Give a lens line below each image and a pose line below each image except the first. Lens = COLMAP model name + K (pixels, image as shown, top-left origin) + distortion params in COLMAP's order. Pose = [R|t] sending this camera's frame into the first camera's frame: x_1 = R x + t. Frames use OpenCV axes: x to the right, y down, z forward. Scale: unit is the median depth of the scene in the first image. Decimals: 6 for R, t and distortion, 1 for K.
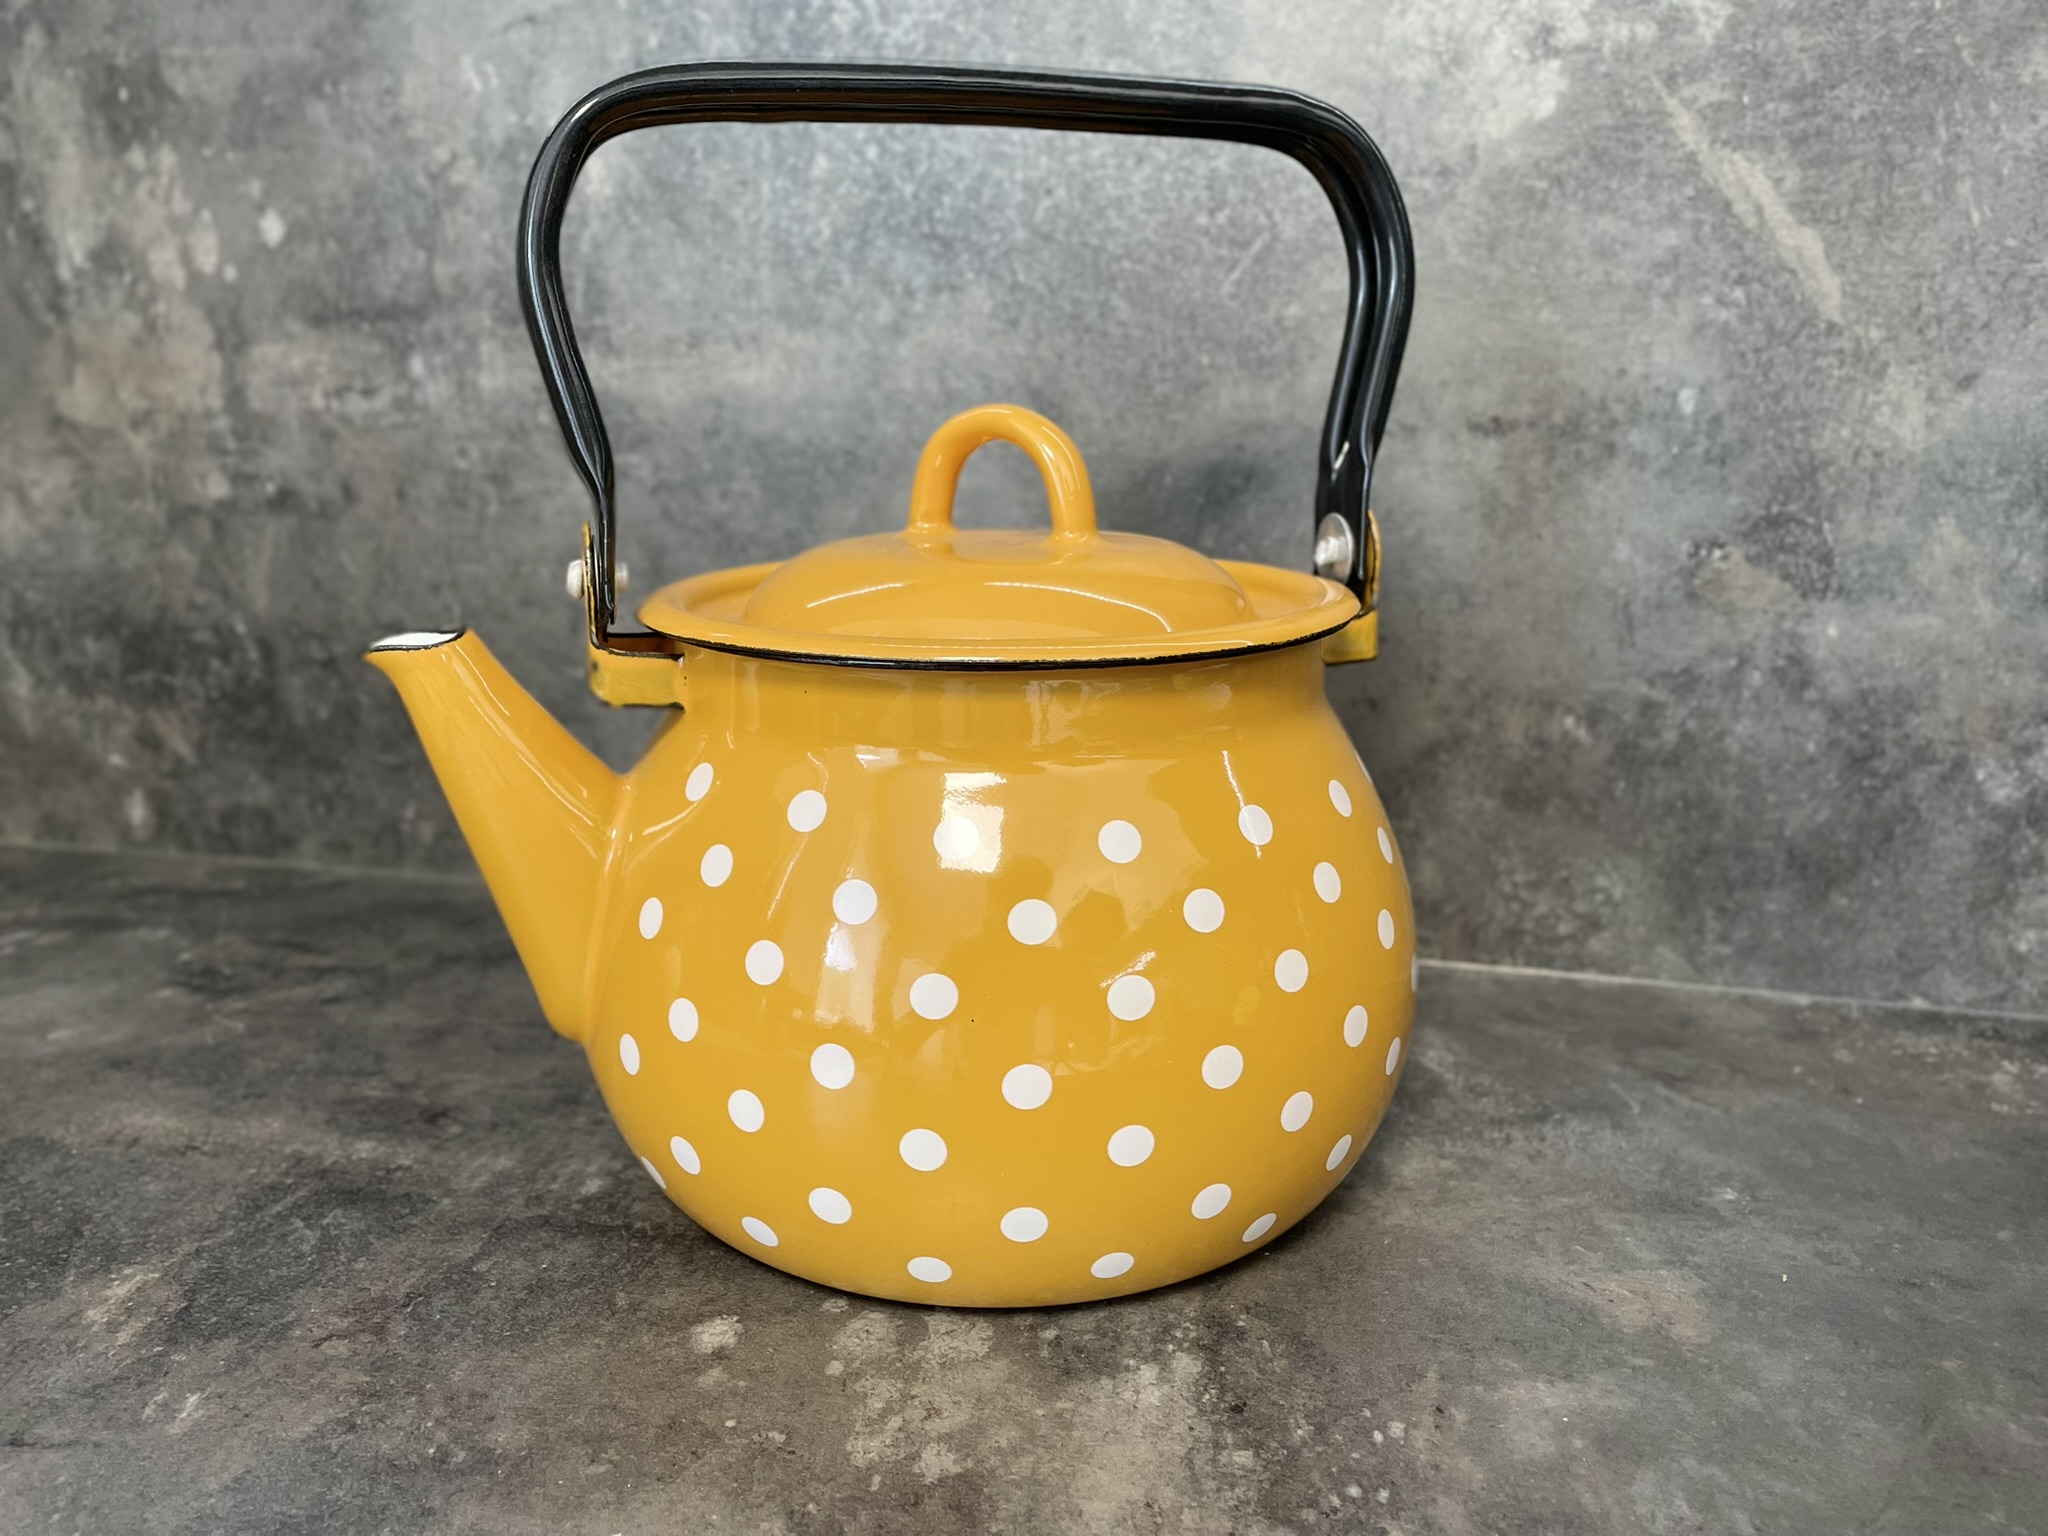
lens RADIAL K [[1571.9, 0, 1025.8], [0, 1571.9, 751.6], [0, 0, 1]] dist [0.079720, -0.117091]
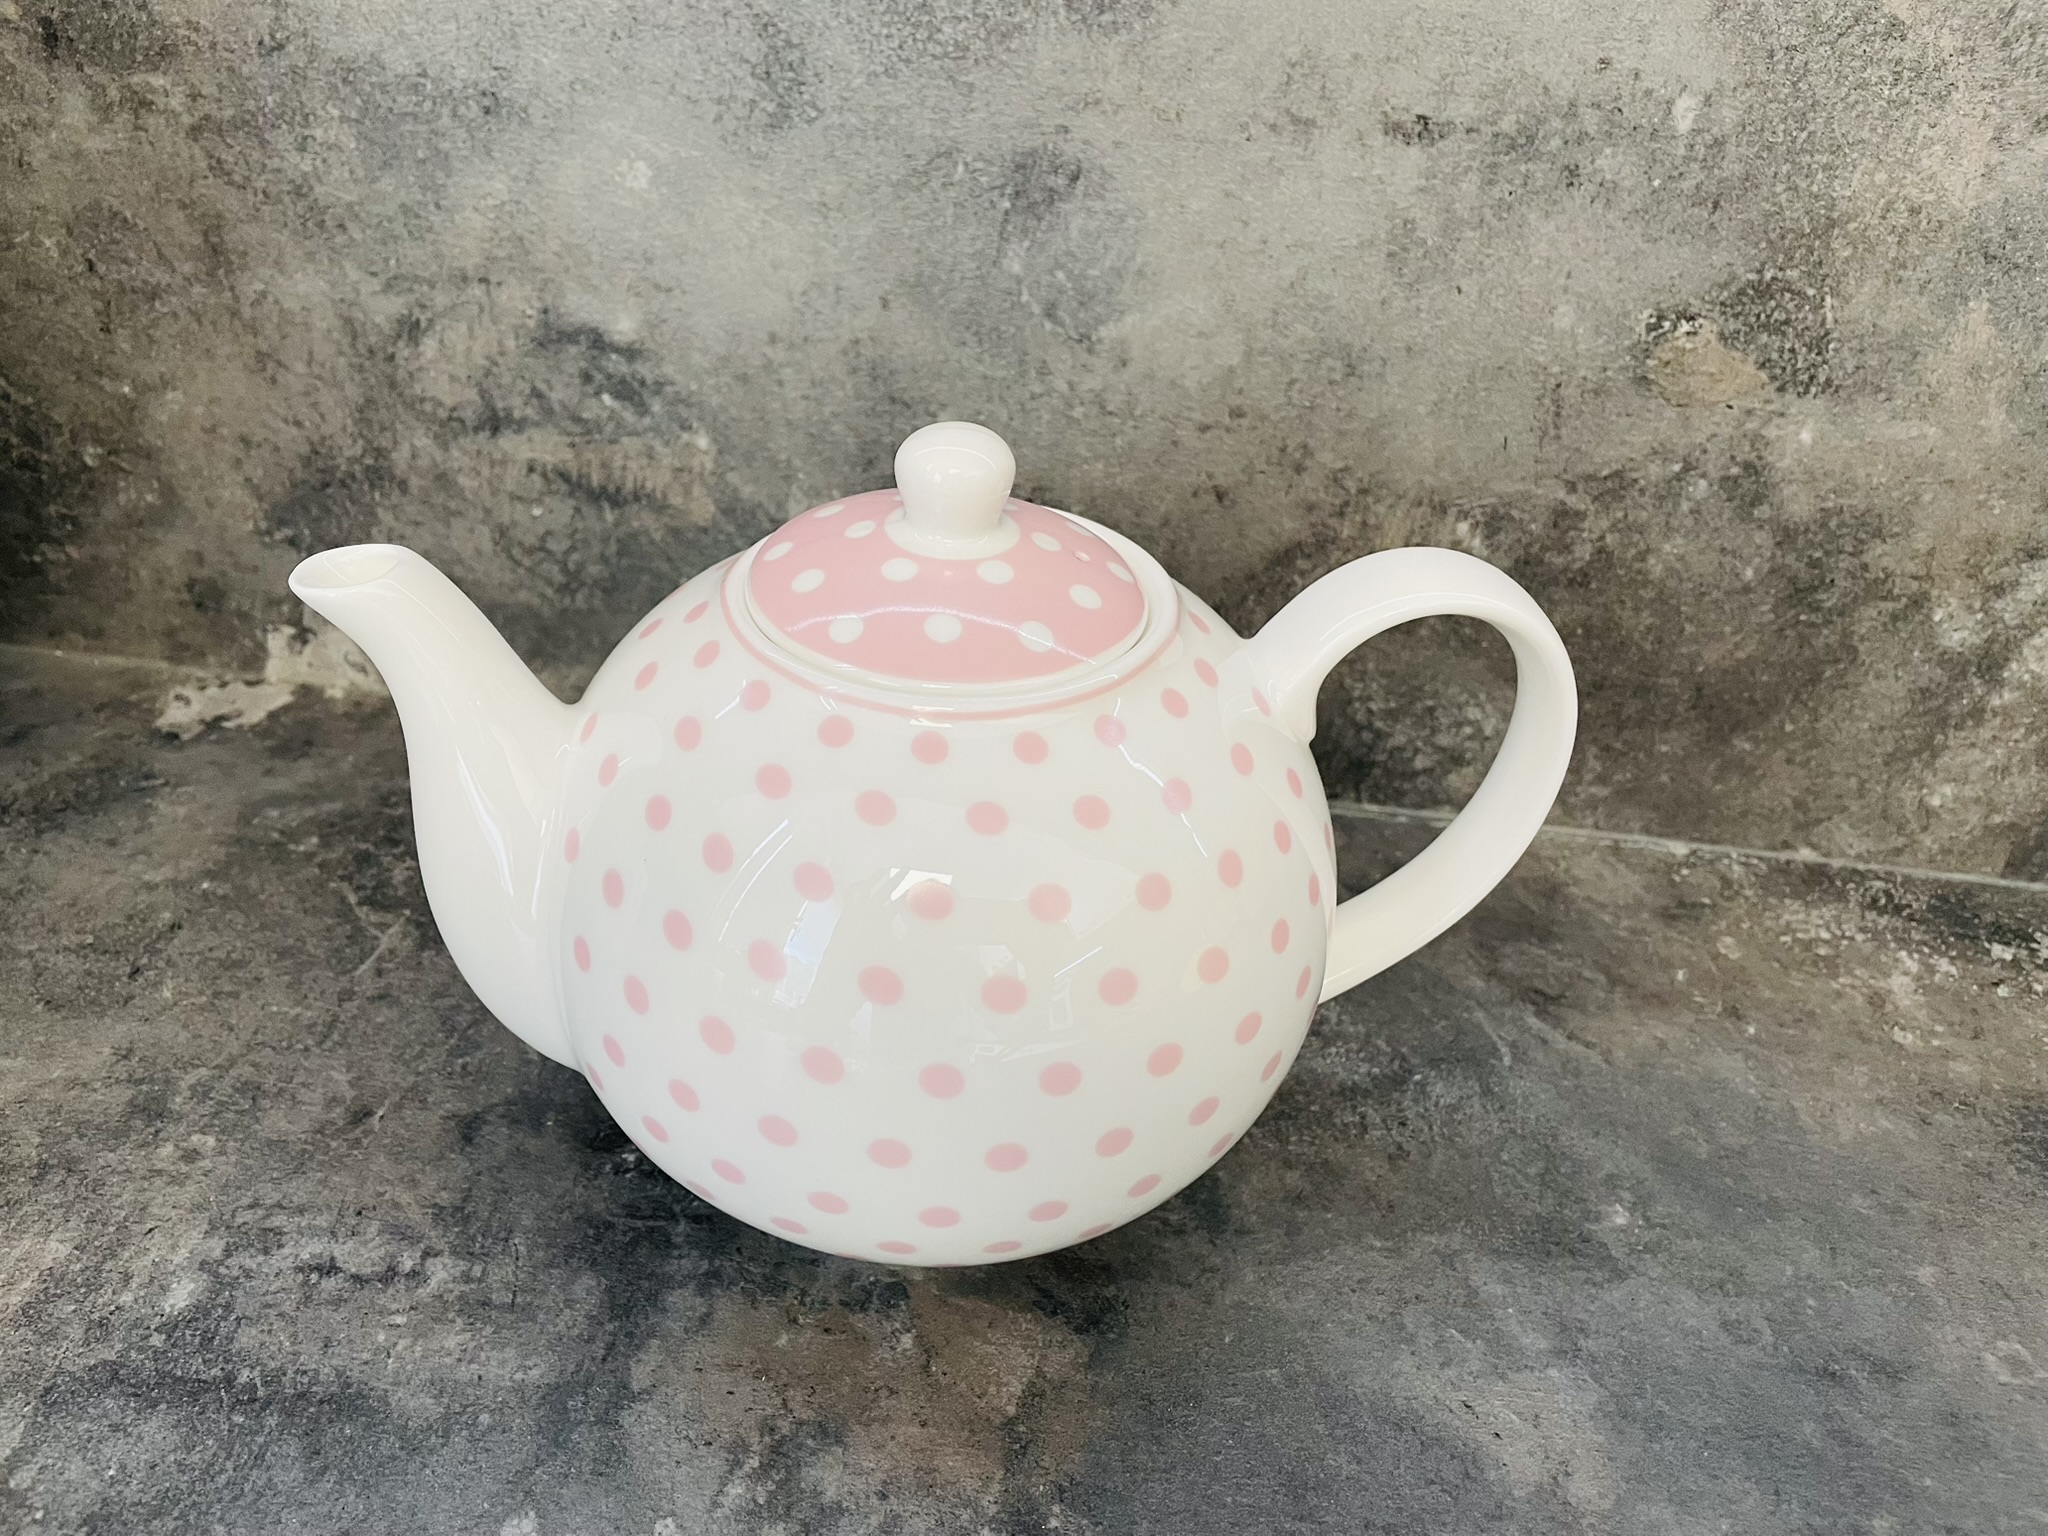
lens RADIAL K [[1571.9, 0, 1009.9], [0, 1571.9, 748.1], [0, 0, 1]] dist [0.079720, -0.117091]
pose [[0.989883, -0.021067, 0.140316, 0.008548], [-0.027309, 0.942139, 0.334107, -0.180434], [-0.139236, -0.334559, 0.932032, 0.275300]]
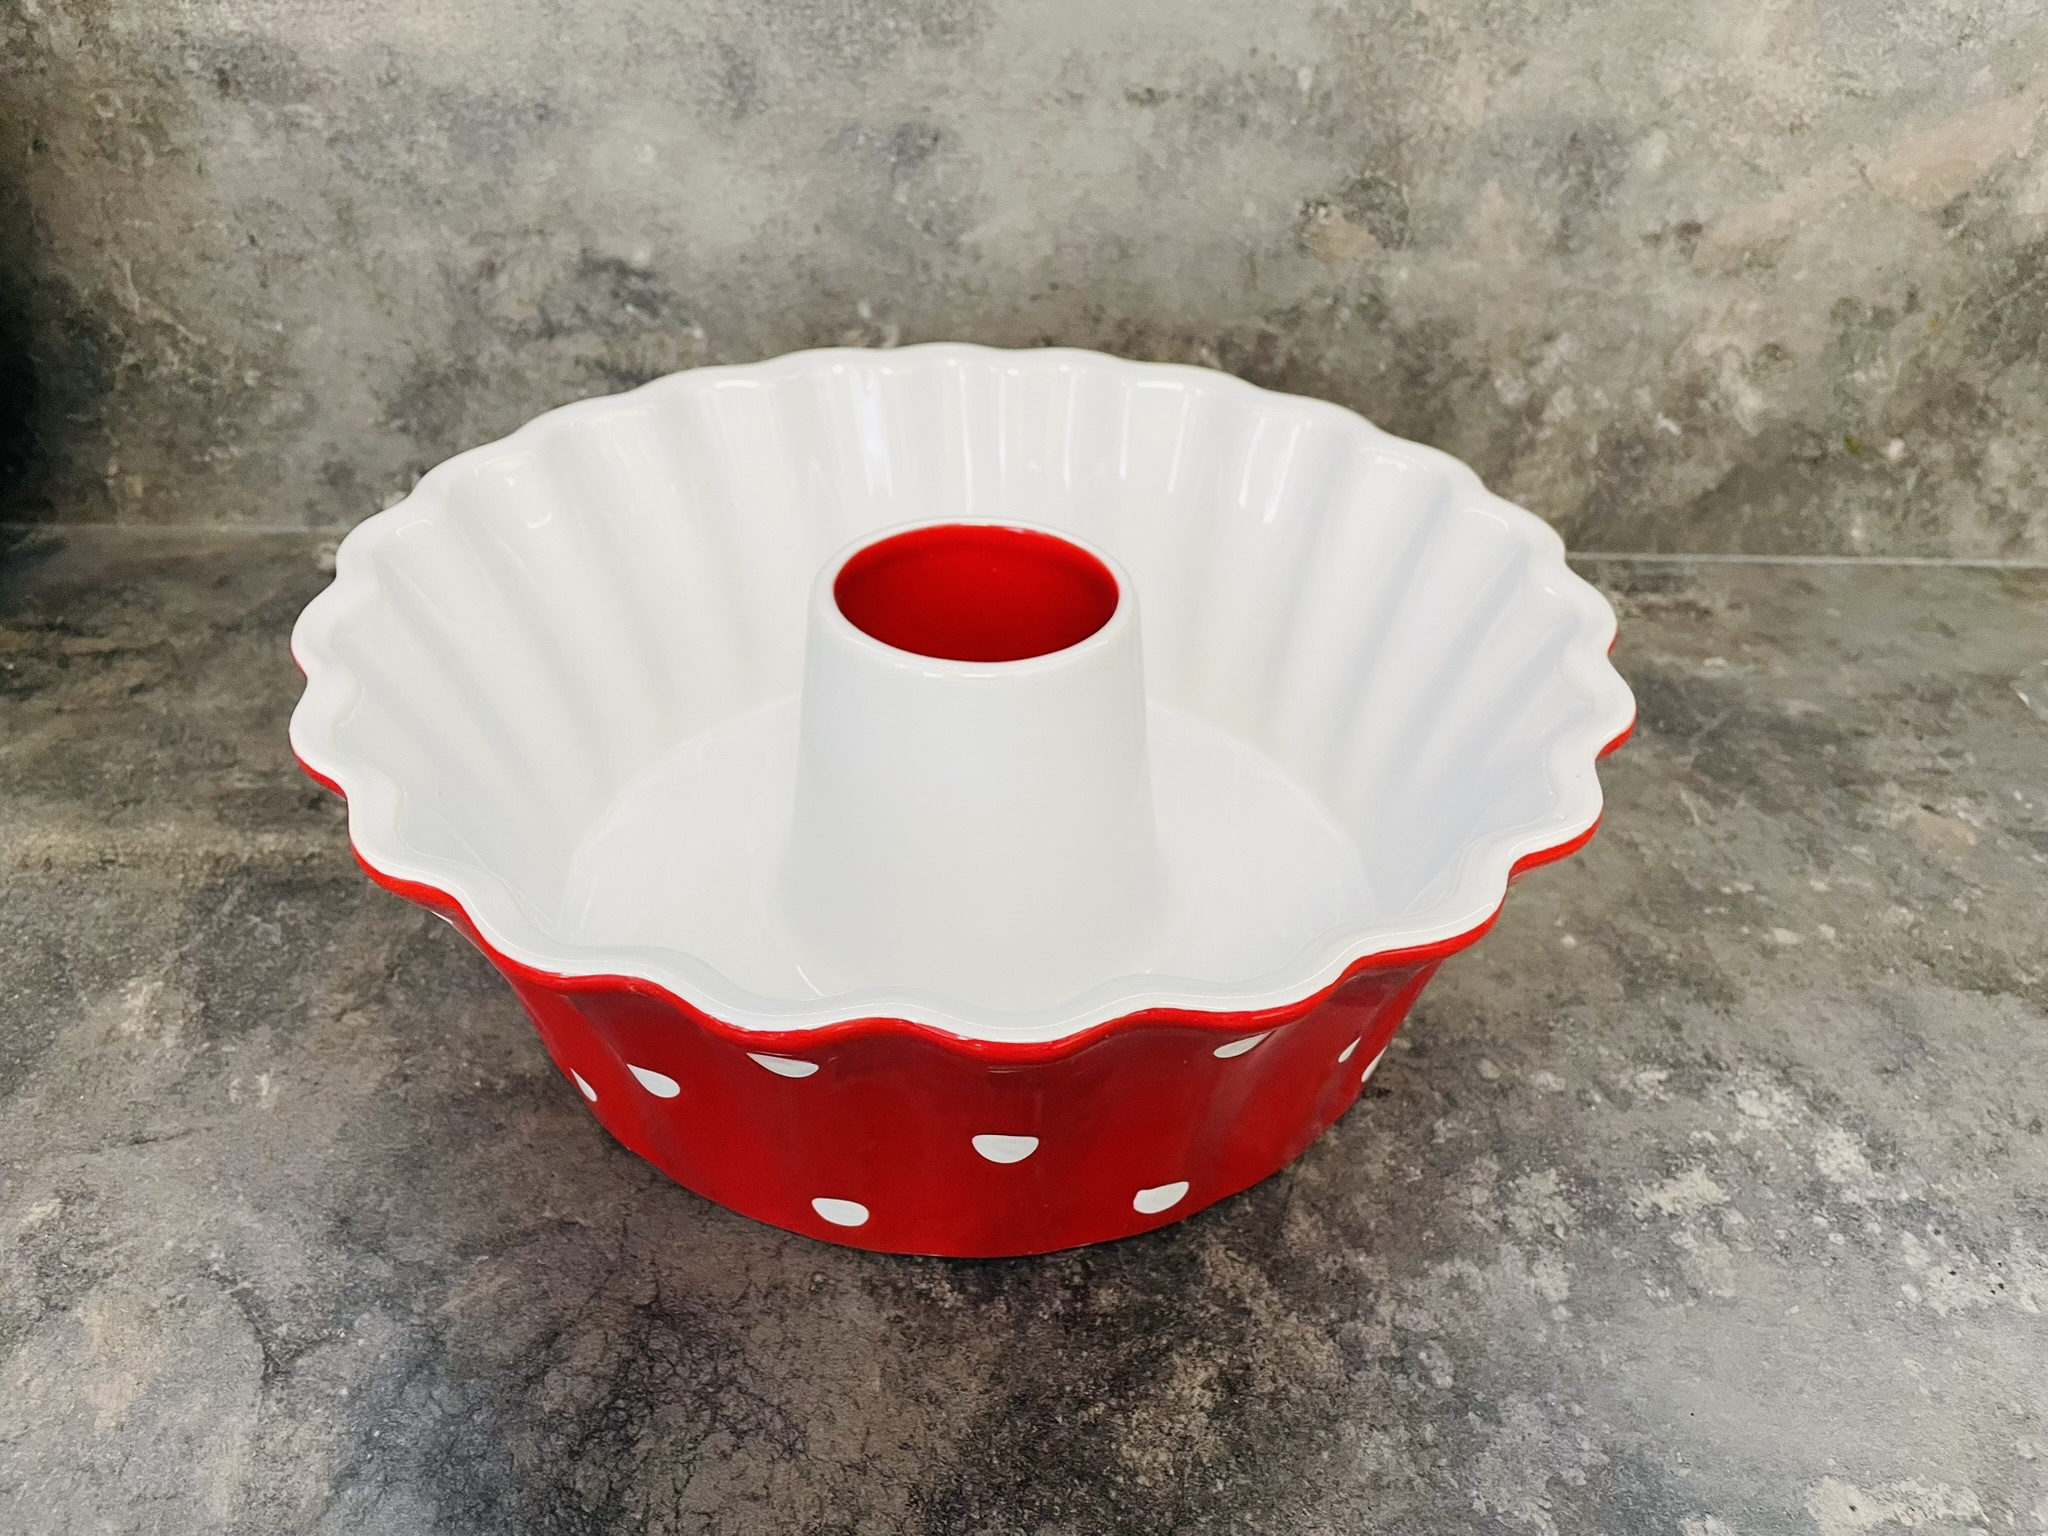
lens RADIAL K [[1571.9, 0, 1043.8], [0, 1571.9, 753.7], [0, 0, 1]] dist [0.079720, -0.117091]
pose [[0.959437, -0.131822, 0.249208, -0.125629], [0.027703, 0.923756, 0.381978, -0.211105], [-0.280560, -0.359580, 0.889937, -0.167152]]
